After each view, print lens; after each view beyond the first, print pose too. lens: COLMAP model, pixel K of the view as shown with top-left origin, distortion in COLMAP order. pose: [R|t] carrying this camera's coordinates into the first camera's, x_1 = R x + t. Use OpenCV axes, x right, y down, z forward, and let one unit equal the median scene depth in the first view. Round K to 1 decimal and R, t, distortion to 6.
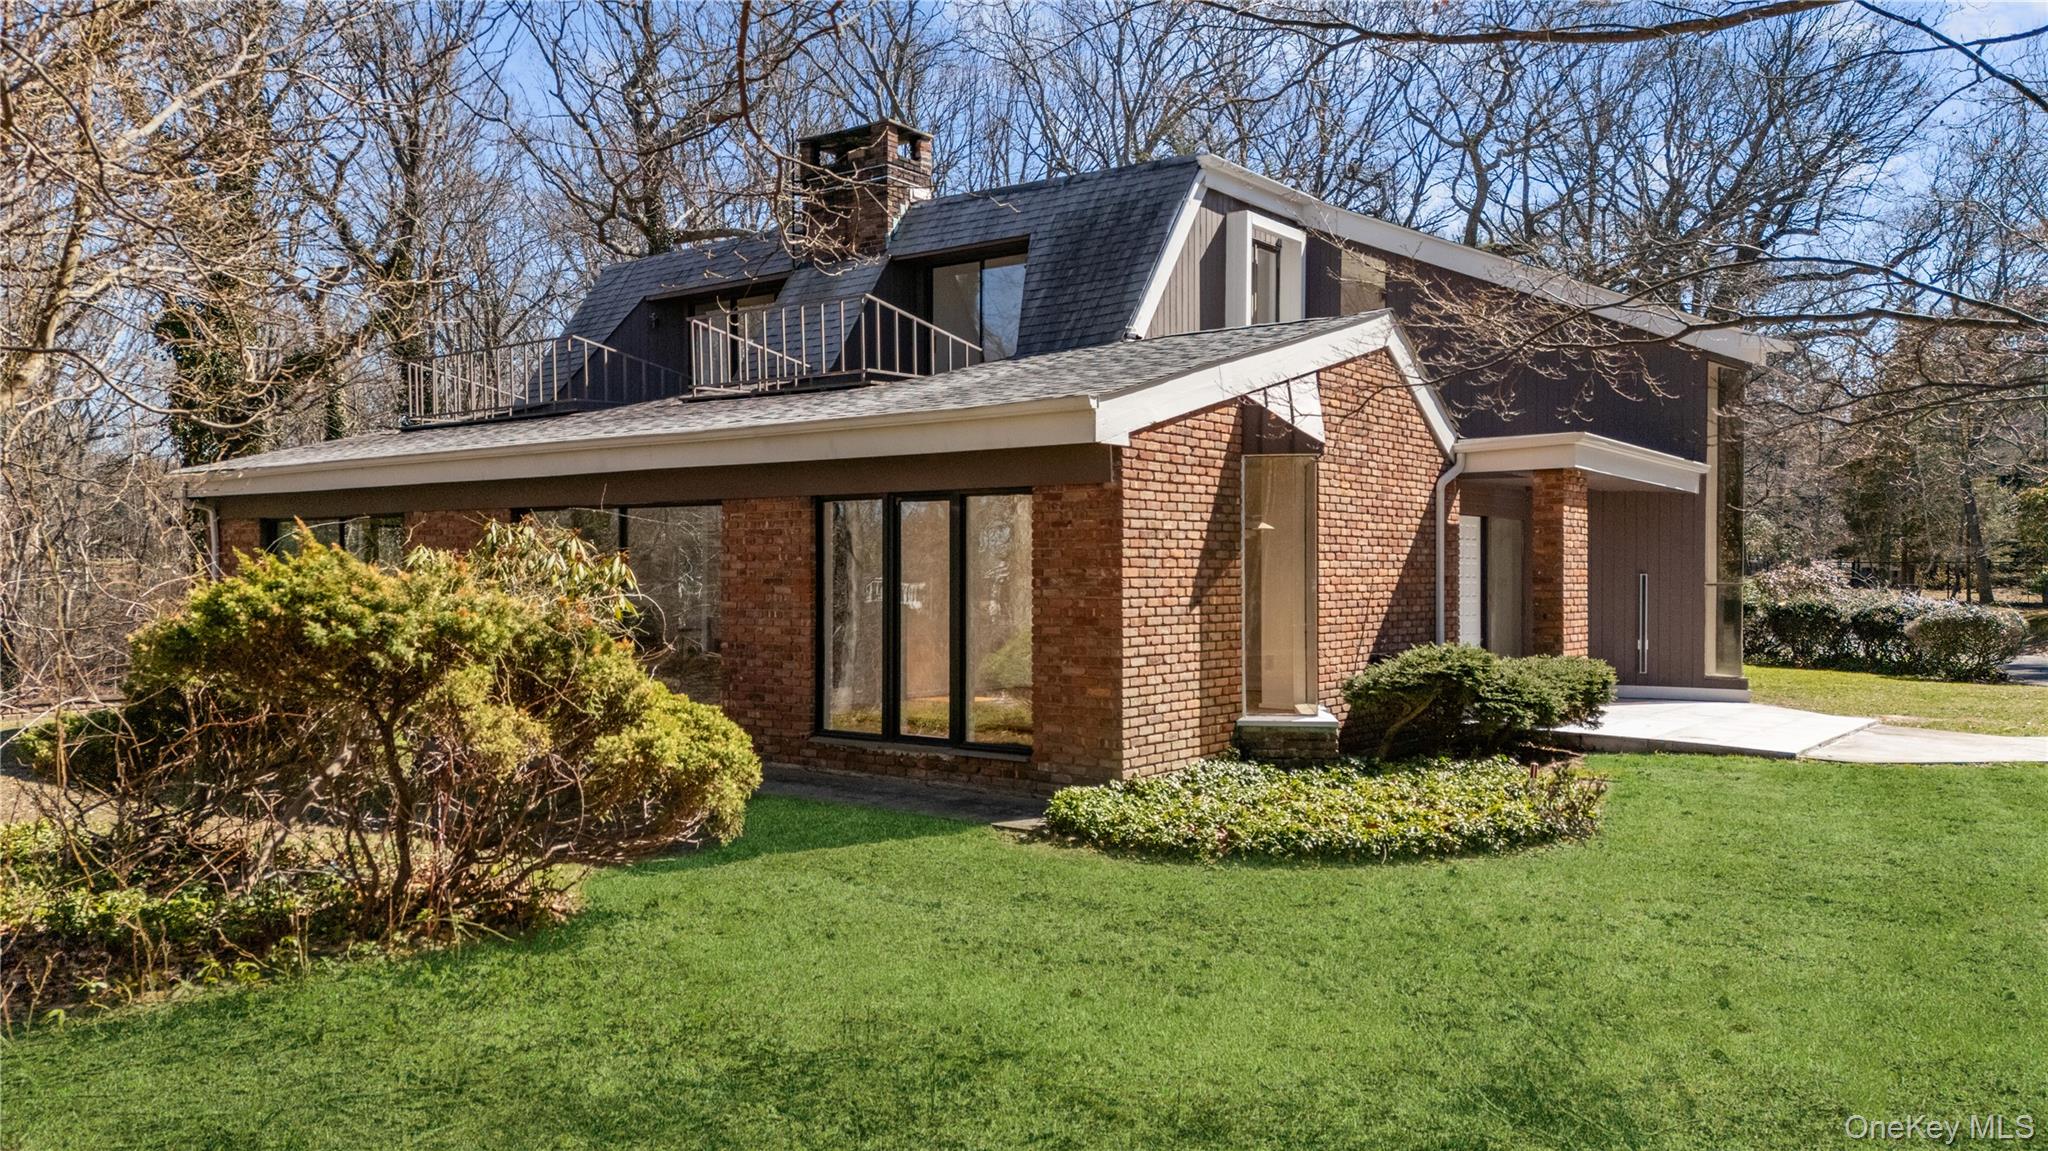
lens RADIAL K [[1495.8, 0, 1024.0], [0, 1495.8, 575.5], [0, 0, 1]] dist [0.085402, -0.075450]
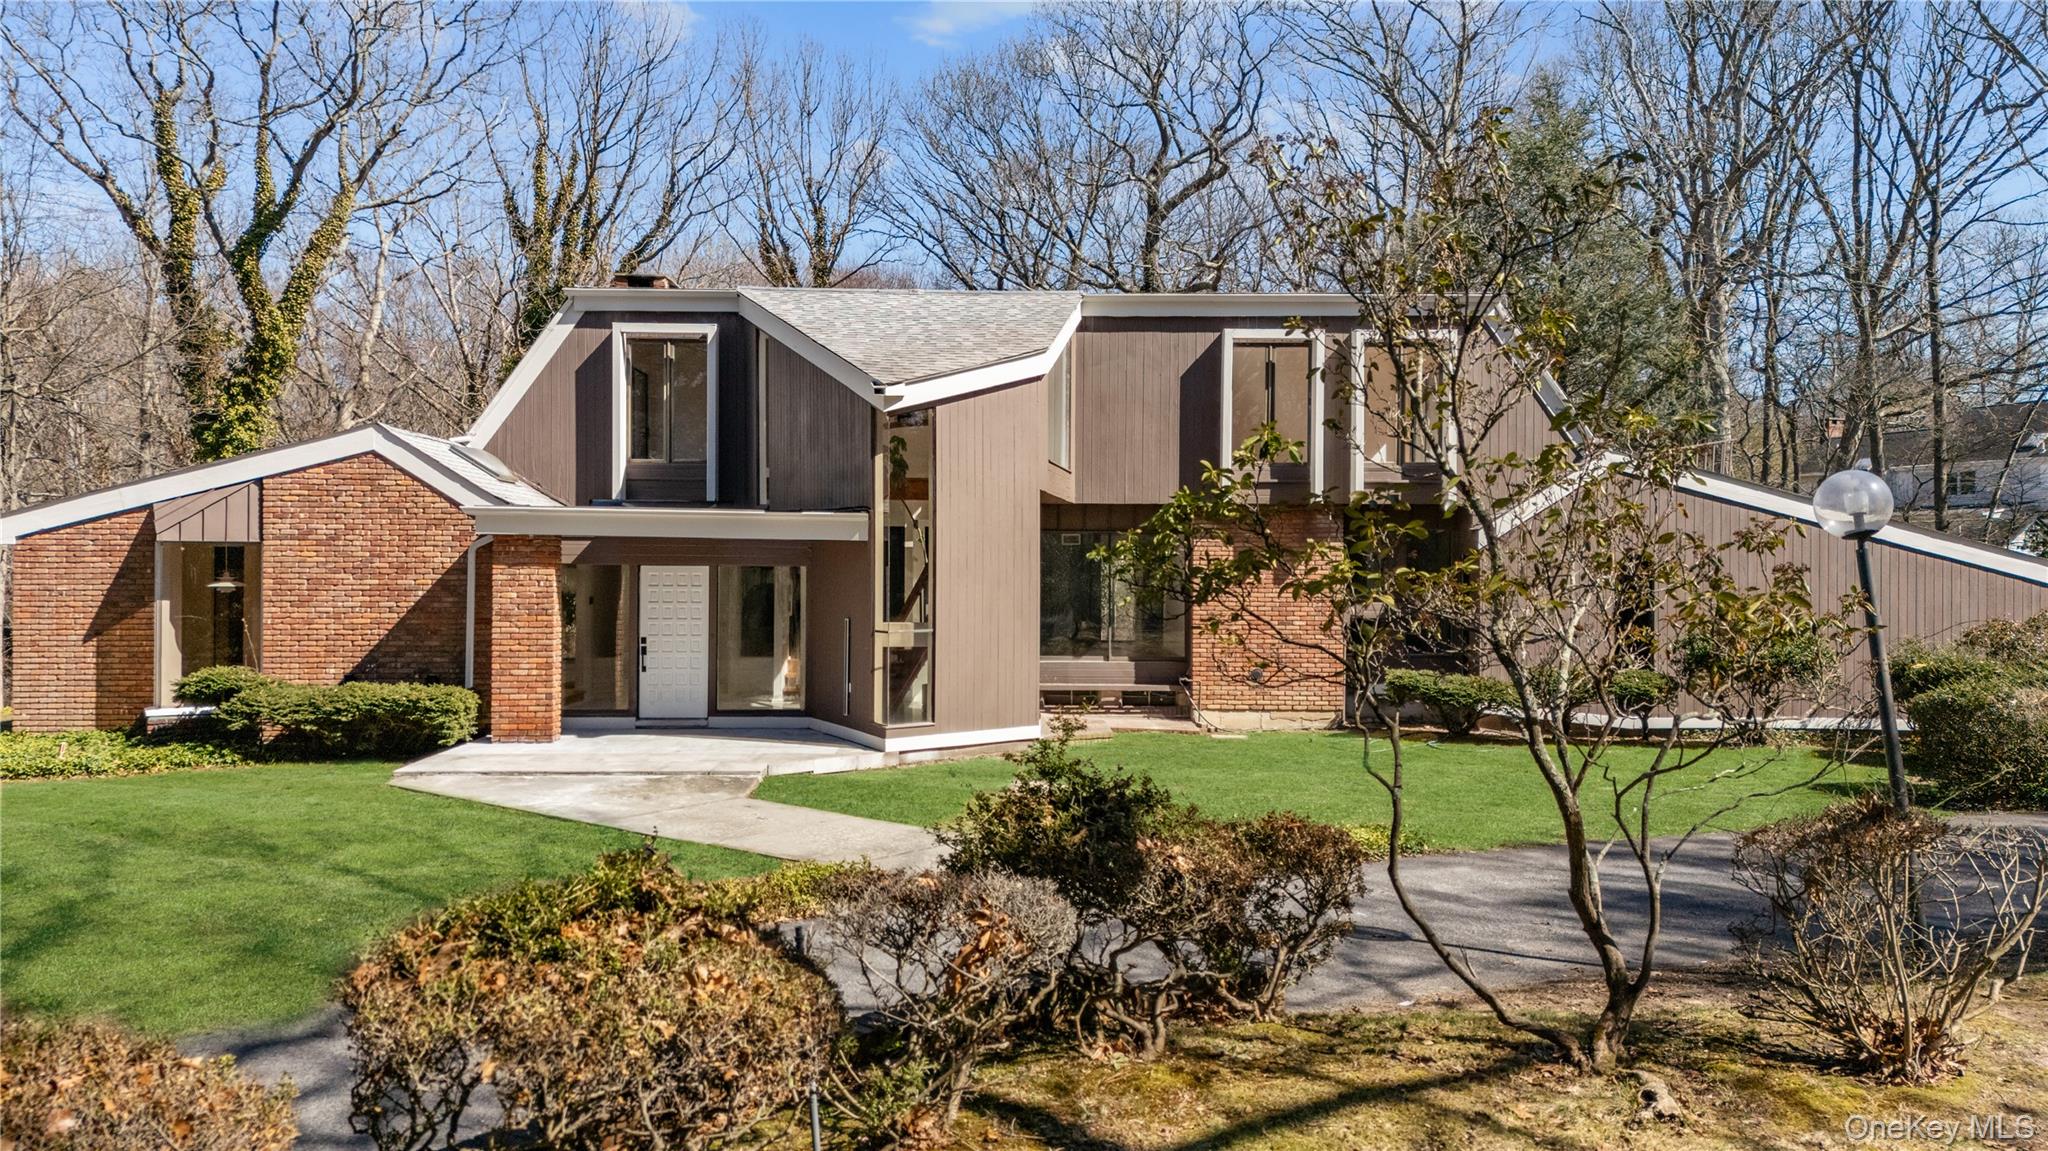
lens RADIAL K [[1495.8, 0, 1024.0], [0, 1495.8, 575.5], [0, 0, 1]] dist [0.085402, -0.075450]
pose [[0.616991, 0.004932, -0.786954, 1.393348], [-0.007950, 0.999968, 0.000034, -0.036501], [0.786930, 0.006235, 0.617011, 0.512371]]
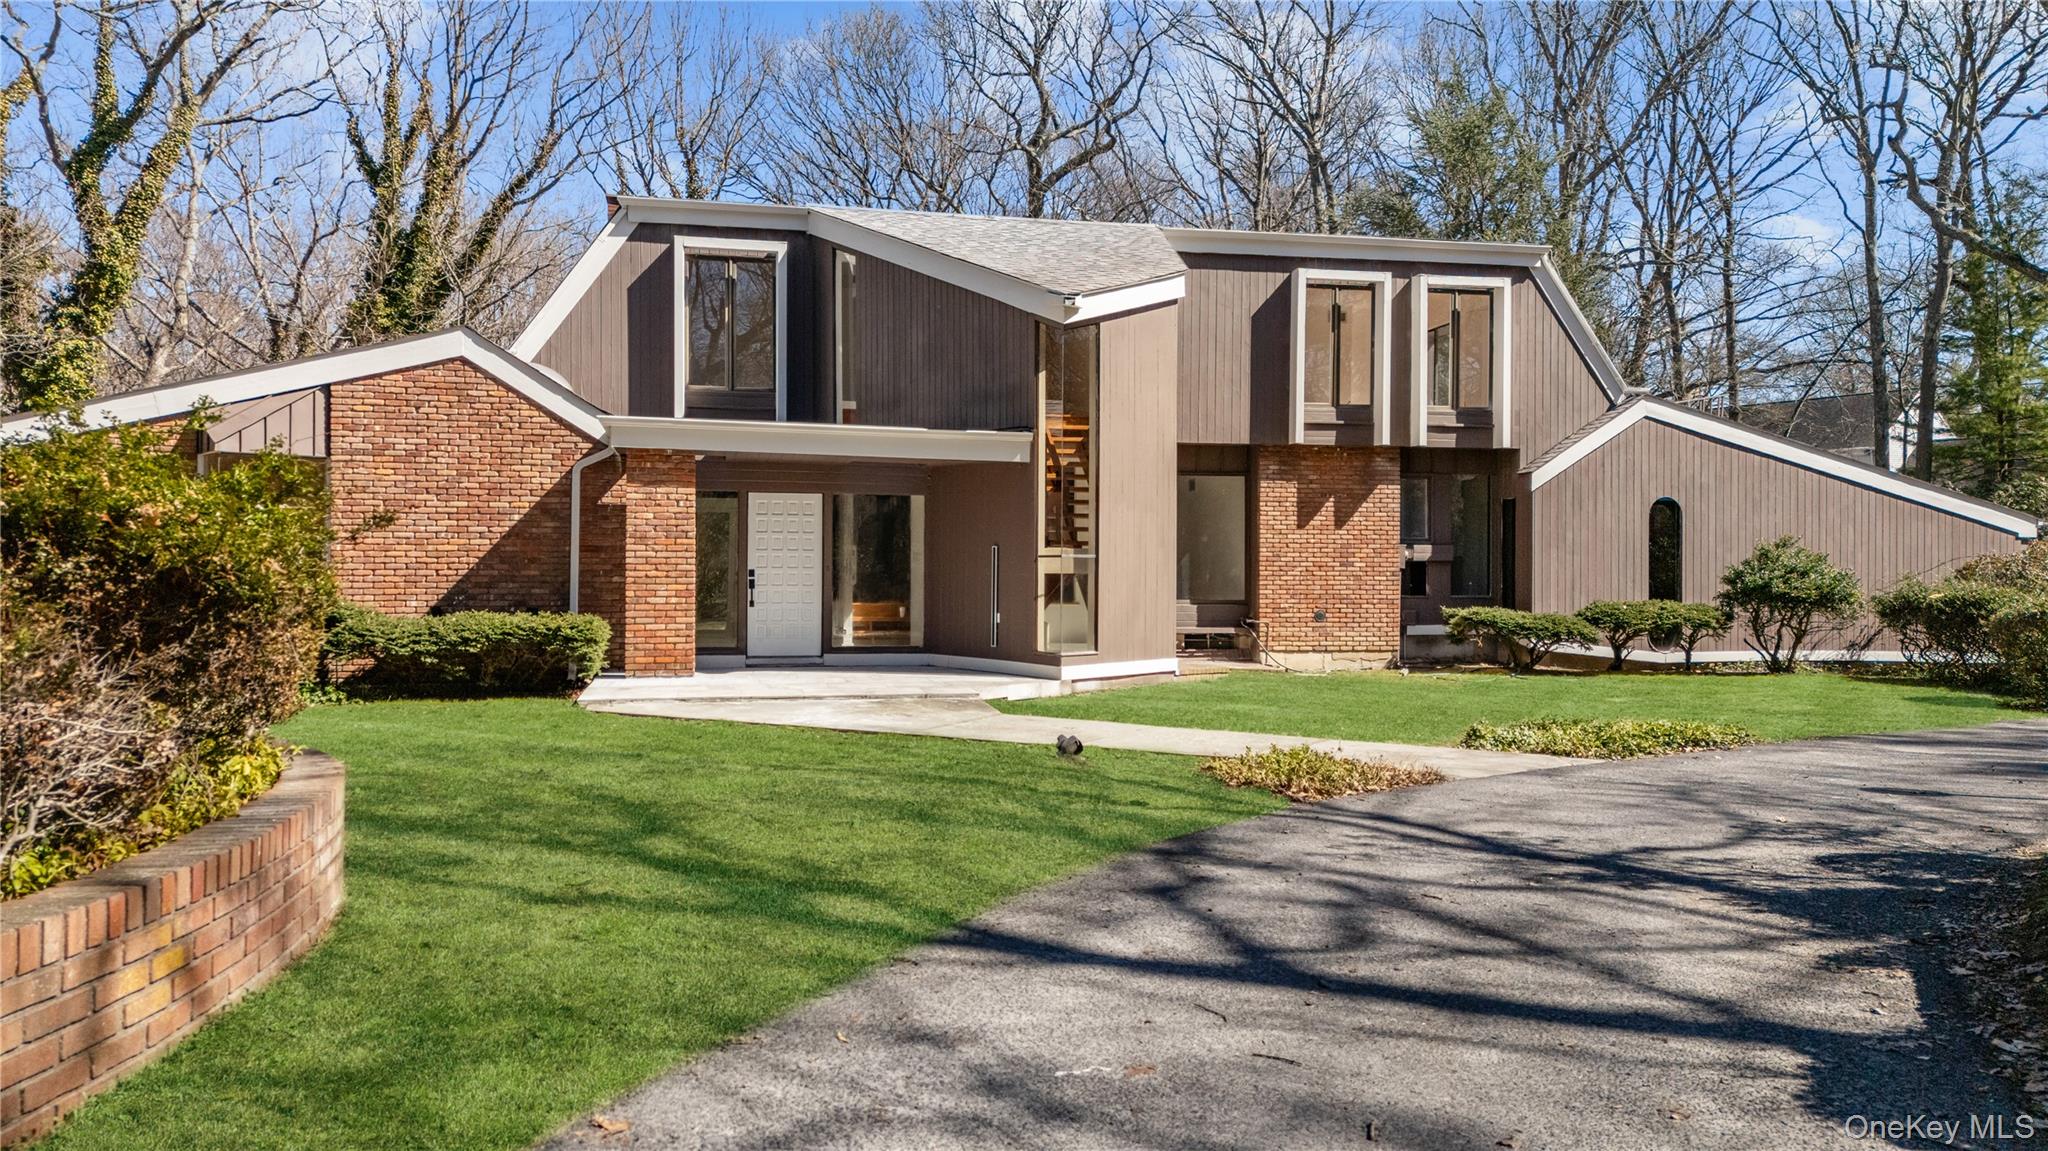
lens RADIAL K [[1495.8, 0, 1024.0], [0, 1495.8, 575.5], [0, 0, 1]] dist [0.085402, -0.075450]
pose [[0.759642, 0.002531, -0.650336, 1.143177], [-0.006836, 0.999968, -0.004094, 0.021638], [0.650305, 0.007555, 0.759635, 0.305788]]
